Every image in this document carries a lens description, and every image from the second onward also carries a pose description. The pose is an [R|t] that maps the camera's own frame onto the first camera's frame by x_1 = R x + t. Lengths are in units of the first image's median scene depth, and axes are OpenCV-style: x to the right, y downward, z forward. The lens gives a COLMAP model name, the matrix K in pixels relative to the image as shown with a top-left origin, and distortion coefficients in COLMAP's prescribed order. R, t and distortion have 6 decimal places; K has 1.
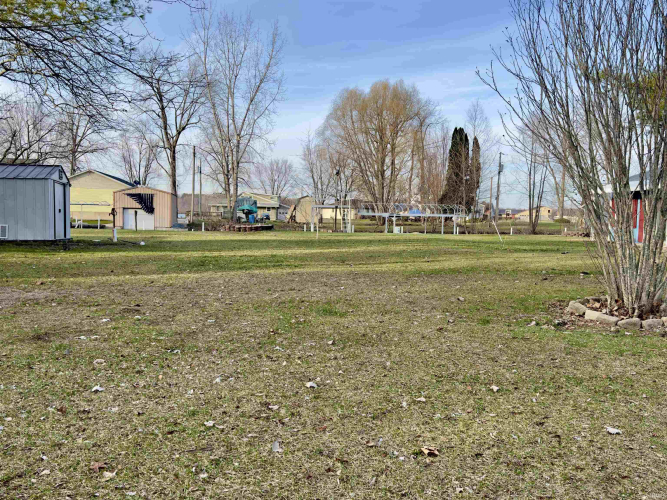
lens RADIAL K [[675.2, 0, 335.3], [0, 675.2, 249.9], [0, 0, 1]] dist [0.163934, 0.000000]
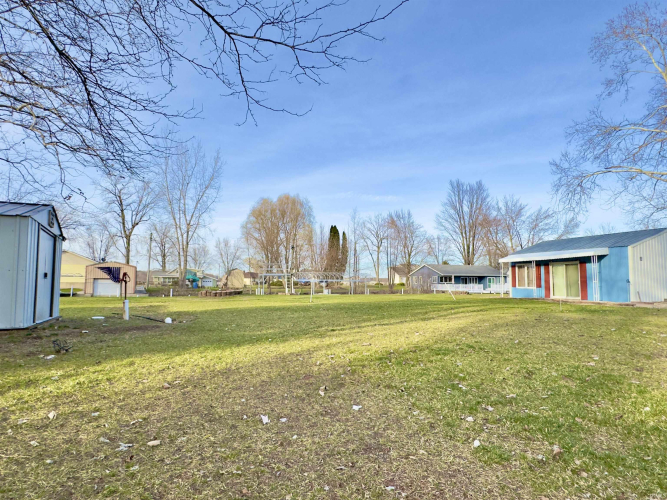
lens RADIAL K [[386.4, 0, 331.5], [0, 386.4, 249.7], [0, 0, 1]] dist [-0.001039, 0.000286]
pose [[0.961791, 0.008884, 0.273641, -0.066841], [0.028251, 0.990918, -0.131467, -0.007107], [-0.272324, 0.134174, 0.952805, 0.162514]]
